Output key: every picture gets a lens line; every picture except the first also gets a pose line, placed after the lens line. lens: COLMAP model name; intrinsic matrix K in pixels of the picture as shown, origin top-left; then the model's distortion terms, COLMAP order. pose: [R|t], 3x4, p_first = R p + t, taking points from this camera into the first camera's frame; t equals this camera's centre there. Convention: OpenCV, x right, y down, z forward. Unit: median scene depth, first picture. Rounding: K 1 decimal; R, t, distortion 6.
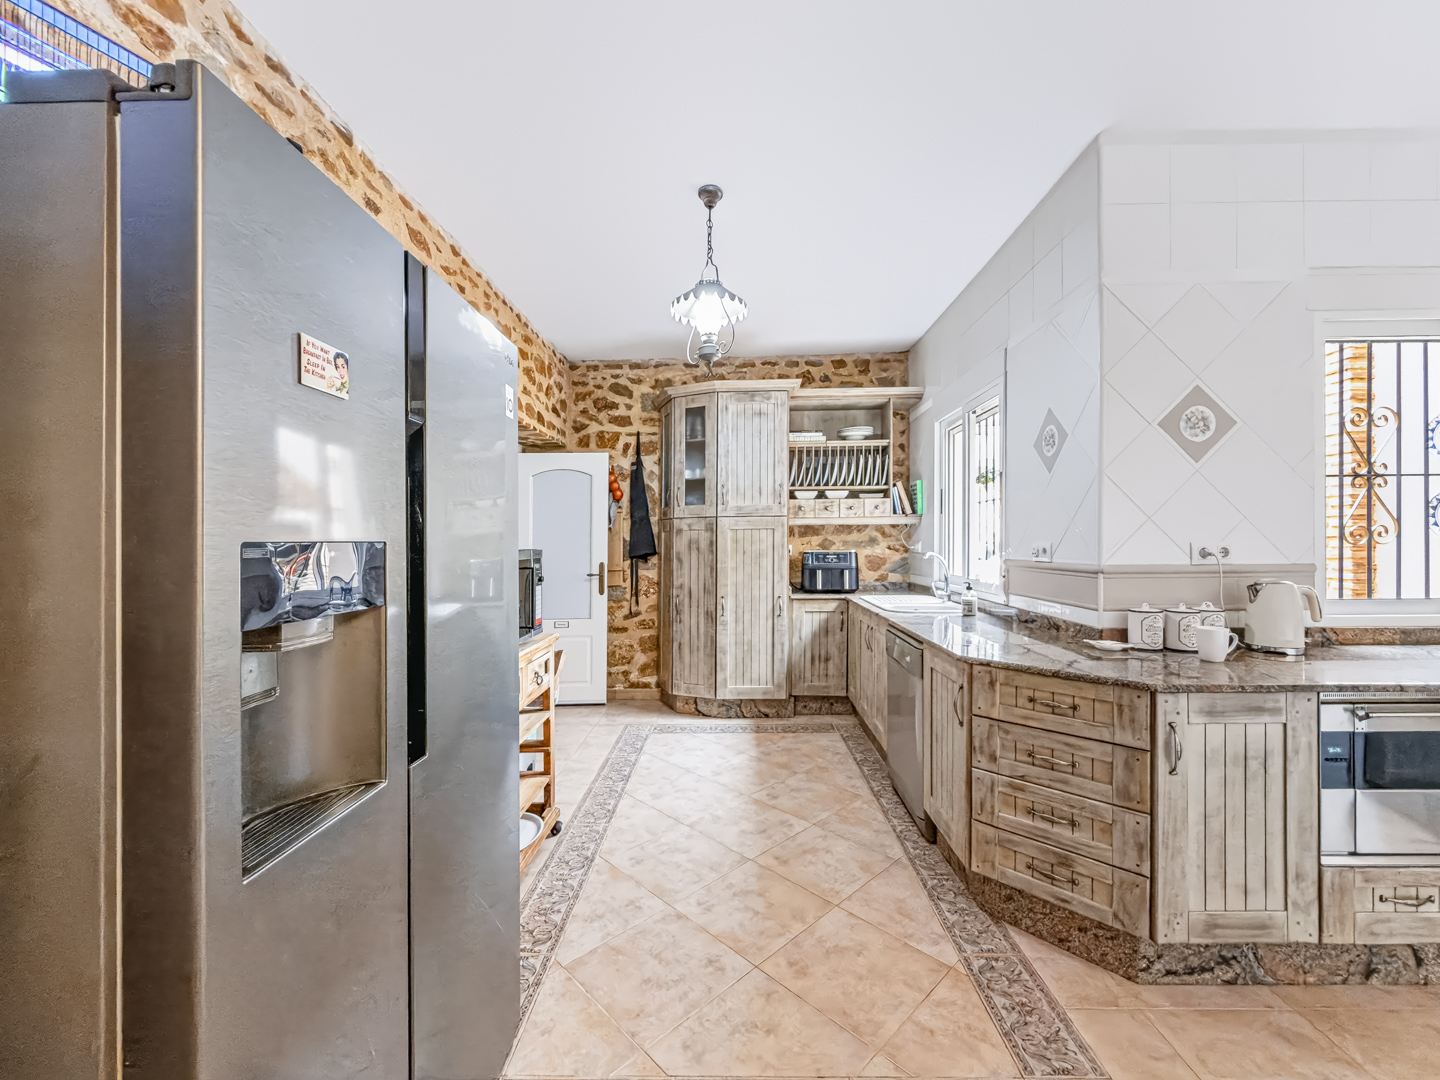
lens RADIAL K [[575.3, 0, 722.4], [0, 575.3, 564.6], [0, 0, 1]] dist [0.000256, 0.000015]
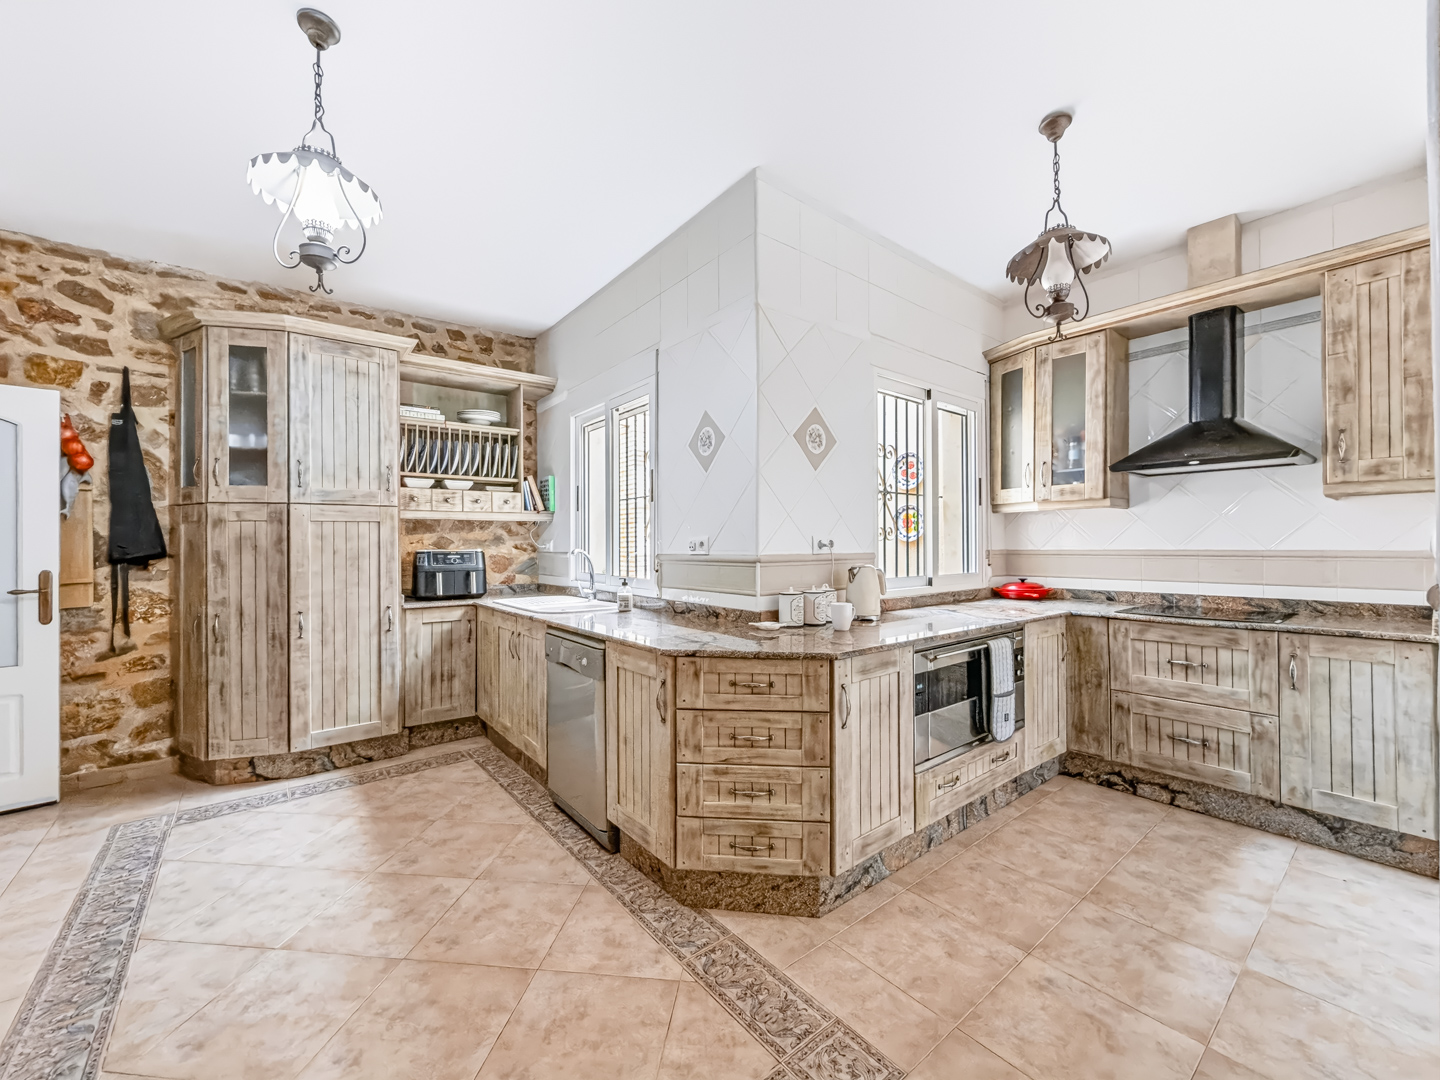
lens RADIAL K [[575.3, 0, 722.4], [0, 575.3, 564.6], [0, 0, 1]] dist [0.000256, 0.000015]
pose [[0.769870, -0.018526, 0.637931, -0.085907], [0.024441, 0.999701, -0.000465, 0.013872], [-0.637732, 0.015949, 0.770093, 0.140118]]
